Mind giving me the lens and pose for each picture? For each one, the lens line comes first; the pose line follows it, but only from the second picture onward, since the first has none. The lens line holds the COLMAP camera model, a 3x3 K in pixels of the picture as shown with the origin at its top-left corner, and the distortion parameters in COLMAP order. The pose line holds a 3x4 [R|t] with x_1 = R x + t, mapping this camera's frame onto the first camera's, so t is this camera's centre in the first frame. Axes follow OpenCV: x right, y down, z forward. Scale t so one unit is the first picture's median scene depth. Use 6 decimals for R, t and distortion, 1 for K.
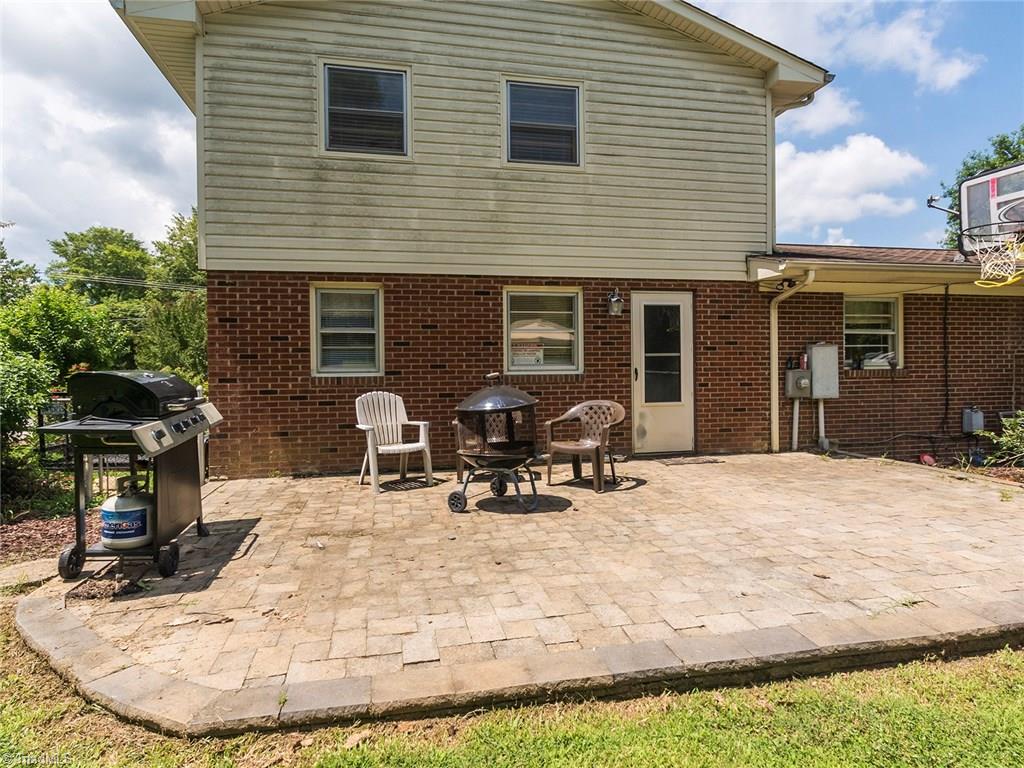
lens RADIAL K [[489.7, 0, 513.7], [0, 489.7, 374.9], [0, 0, 1]] dist [0.001592, -0.000062]
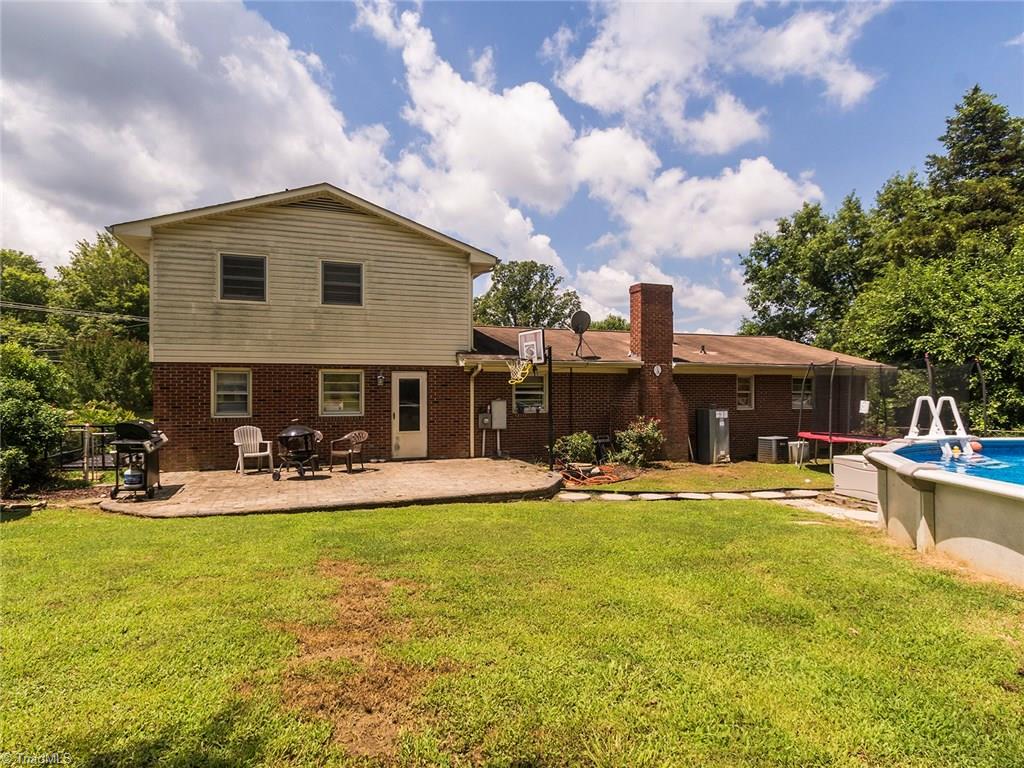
lens RADIAL K [[543.2, 0, 509.4], [0, 543.2, 383.5], [0, 0, 1]] dist [0.004415, -0.000706]
pose [[0.995270, 0.008860, 0.096745, 0.504630], [-0.007256, 0.999831, -0.016920, -0.096899], [-0.096878, 0.016138, 0.995165, -1.146267]]
